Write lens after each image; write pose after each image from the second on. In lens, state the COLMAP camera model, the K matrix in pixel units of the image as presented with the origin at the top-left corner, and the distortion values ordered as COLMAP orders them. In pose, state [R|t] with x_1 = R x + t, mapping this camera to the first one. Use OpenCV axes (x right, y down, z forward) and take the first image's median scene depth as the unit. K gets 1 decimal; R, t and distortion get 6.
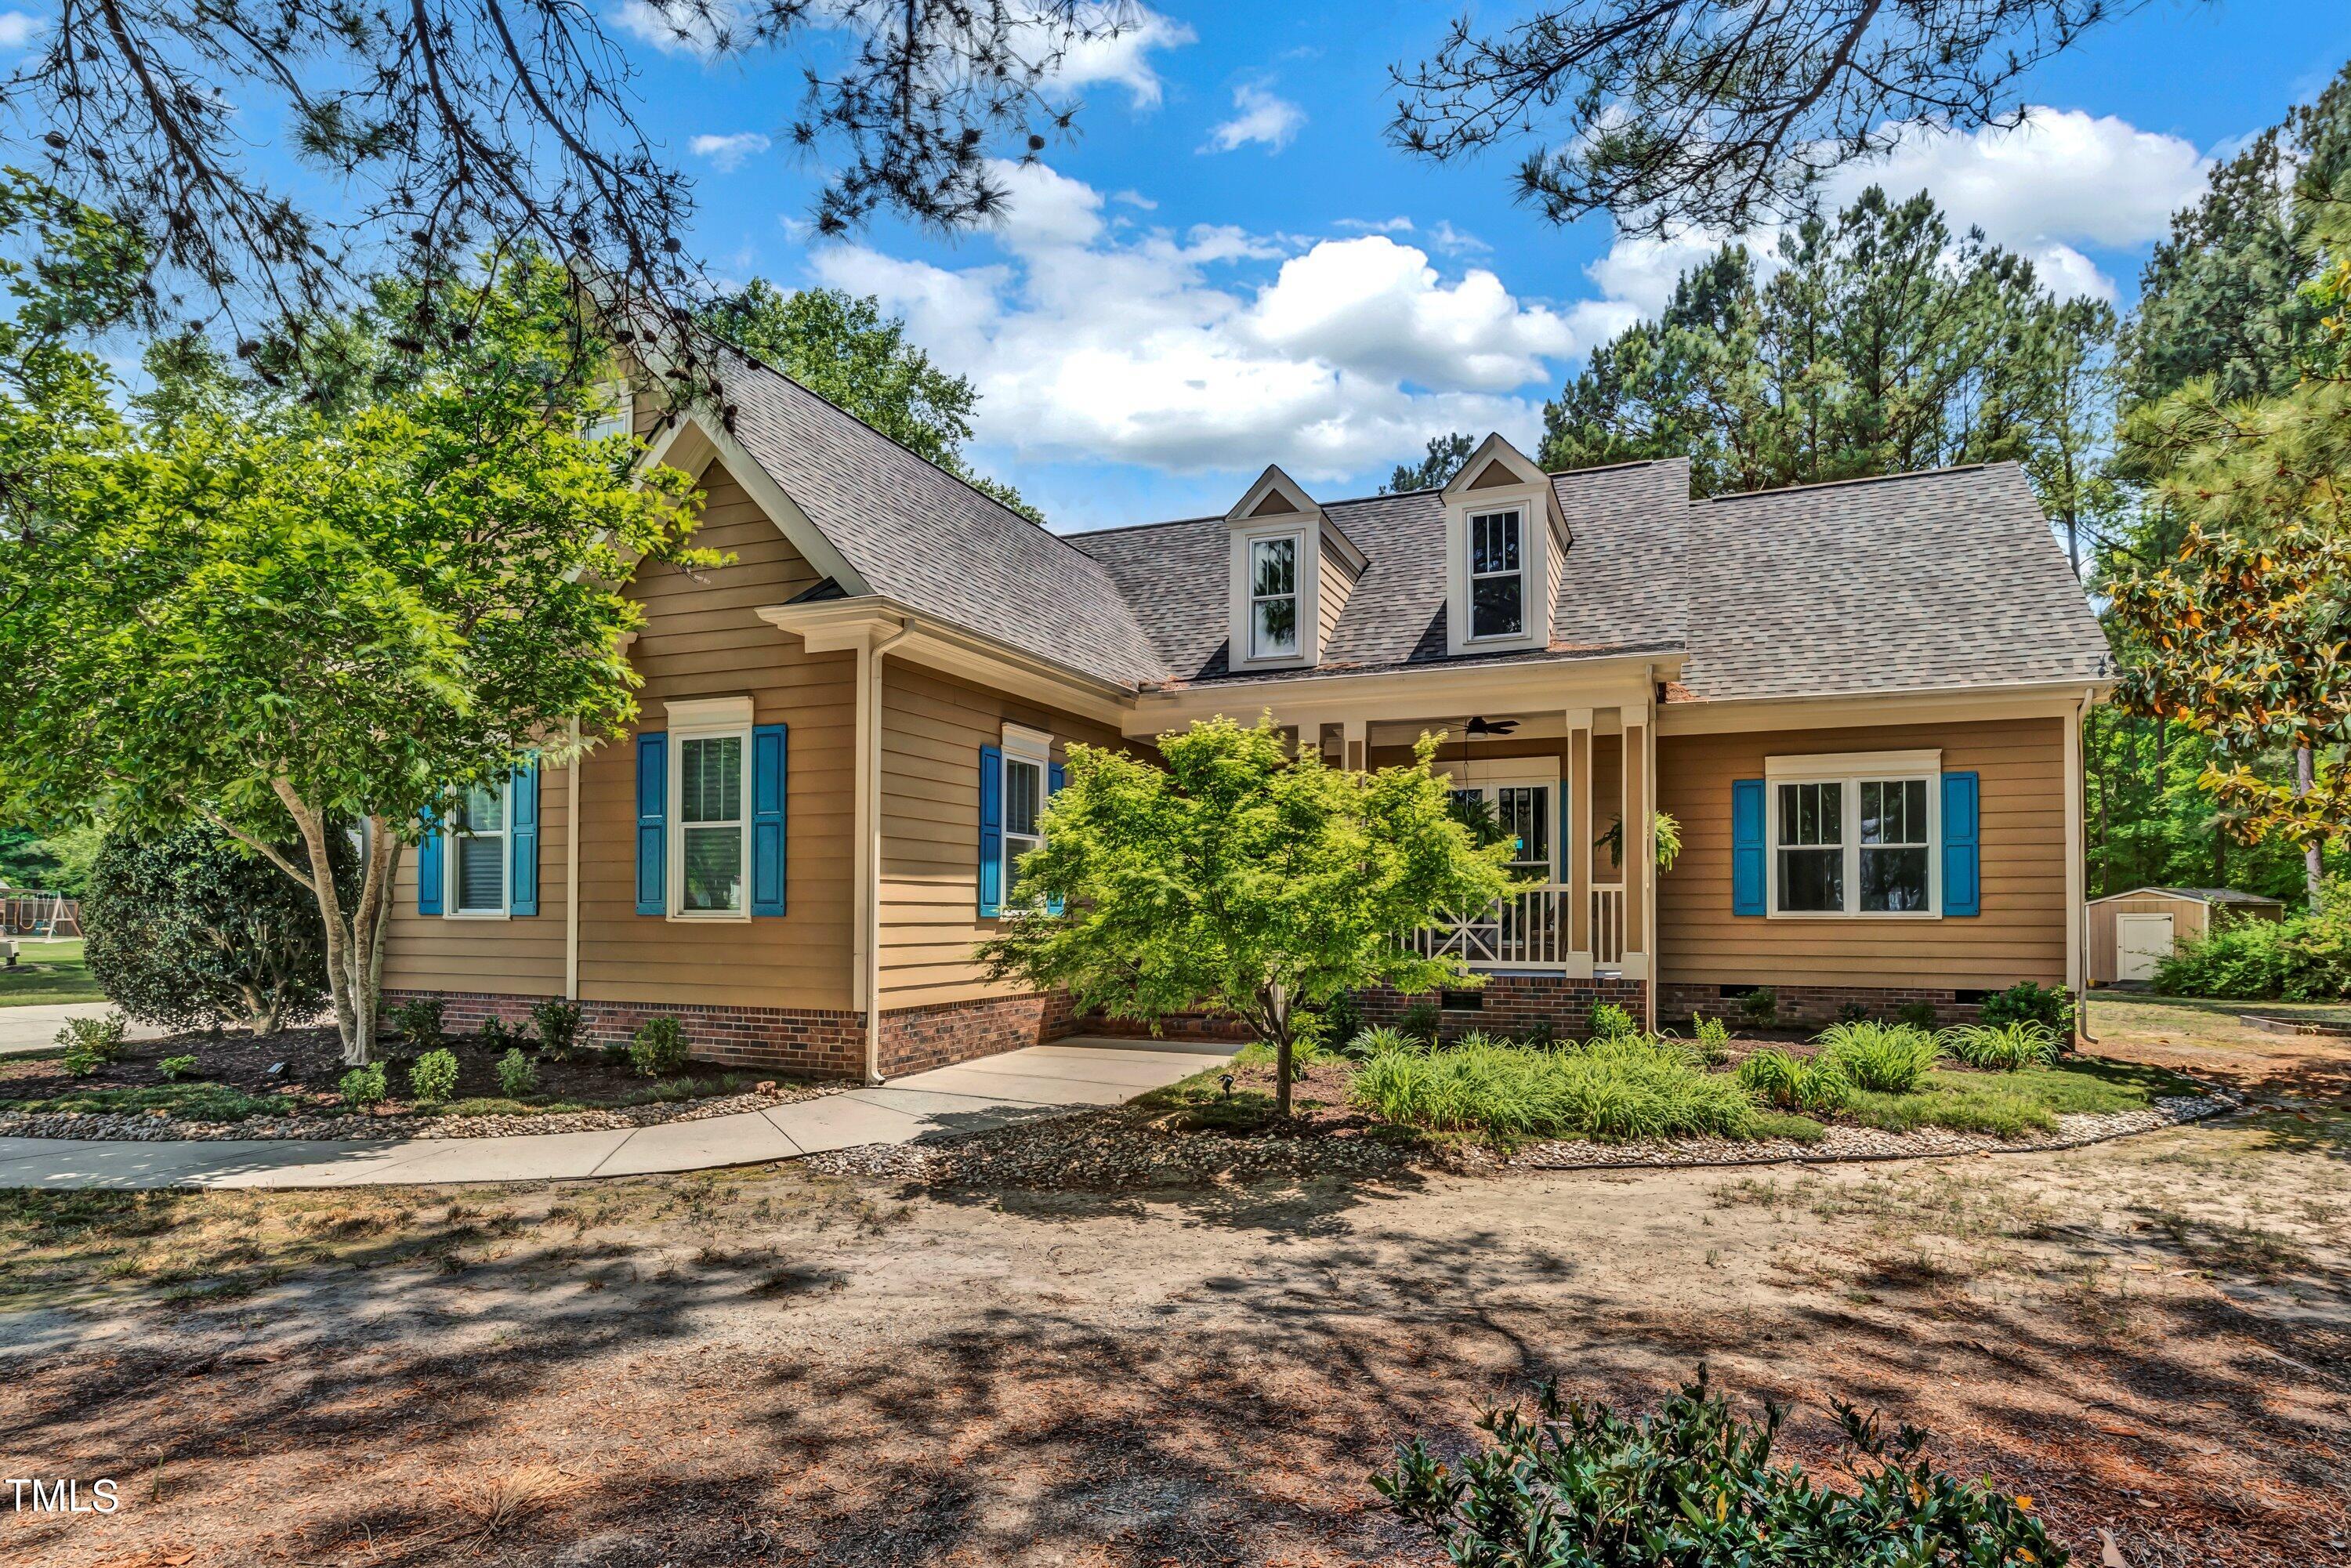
lens RADIAL K [[1163.0, 0, 1175.5], [0, 1163.0, 832.6], [0, 0, 1]] dist [-0.013463, -0.000060]
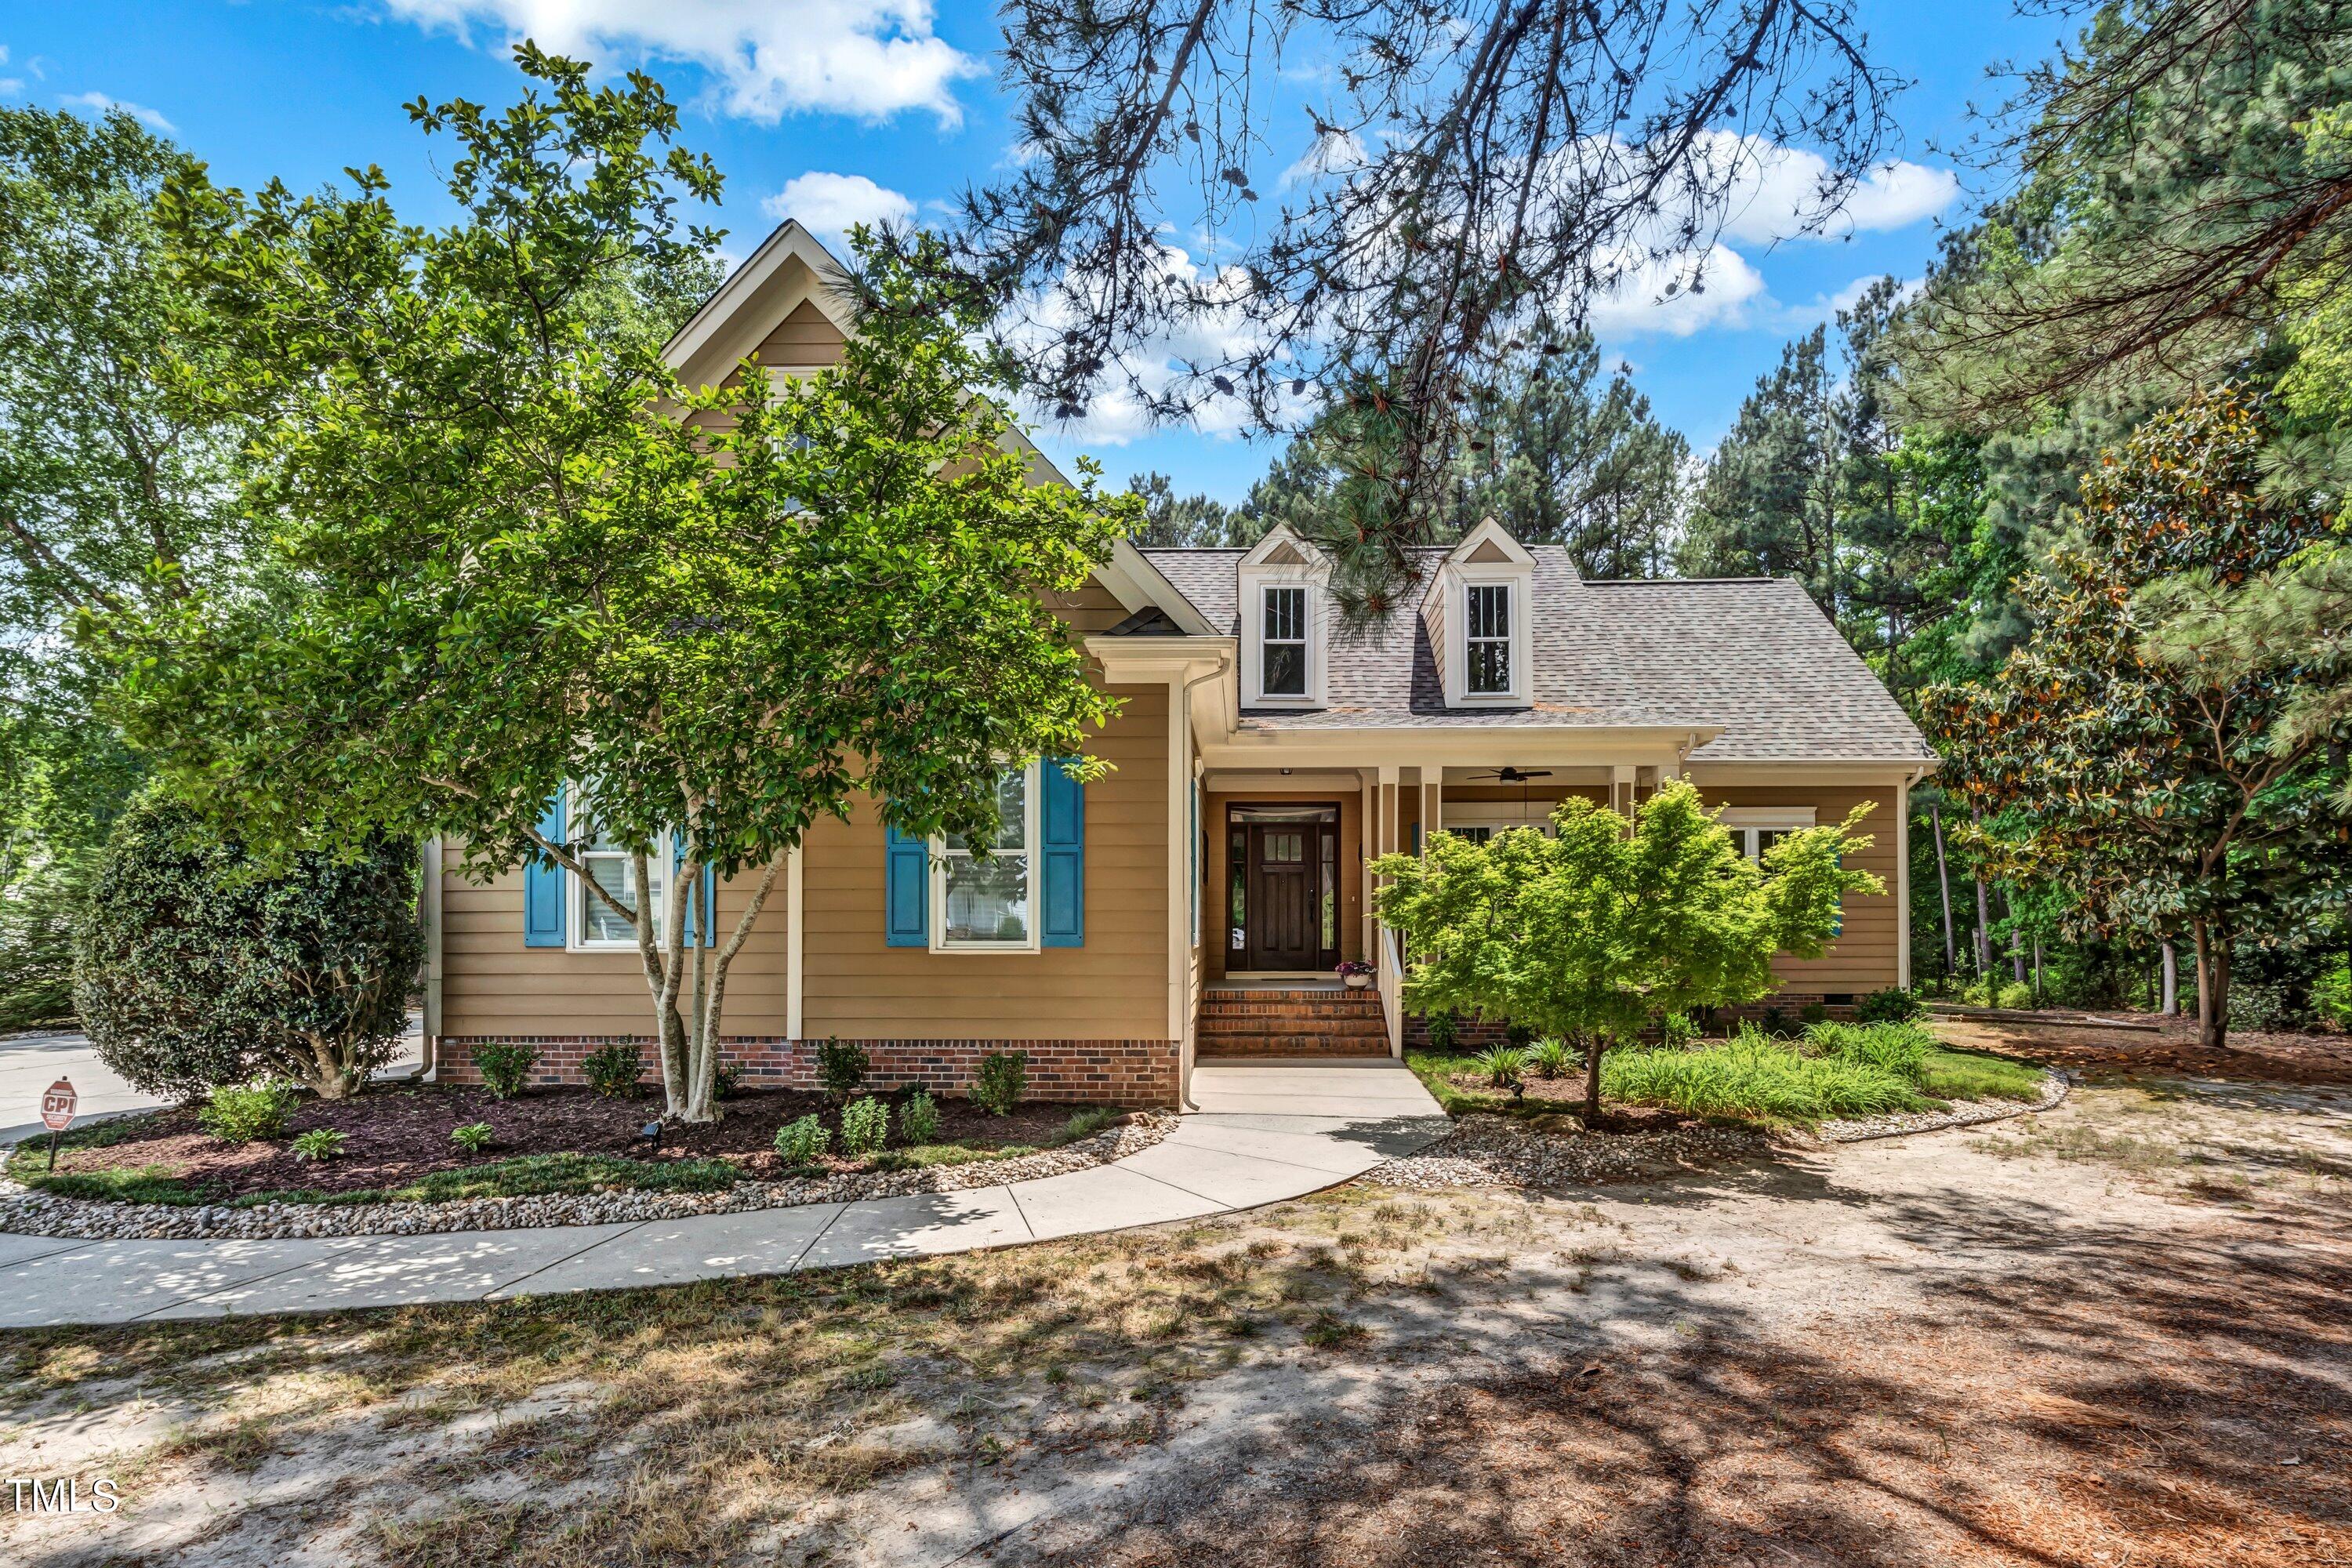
lens RADIAL K [[1164.2, 0, 1178.9], [0, 1164.2, 845.7], [0, 0, 1]] dist [-0.000835, -0.000488]
pose [[0.940404, 0.020326, 0.339452, -0.868930], [-0.019287, 0.999793, -0.006434, -0.014143], [-0.339512, -0.000496, 0.940602, 0.051036]]
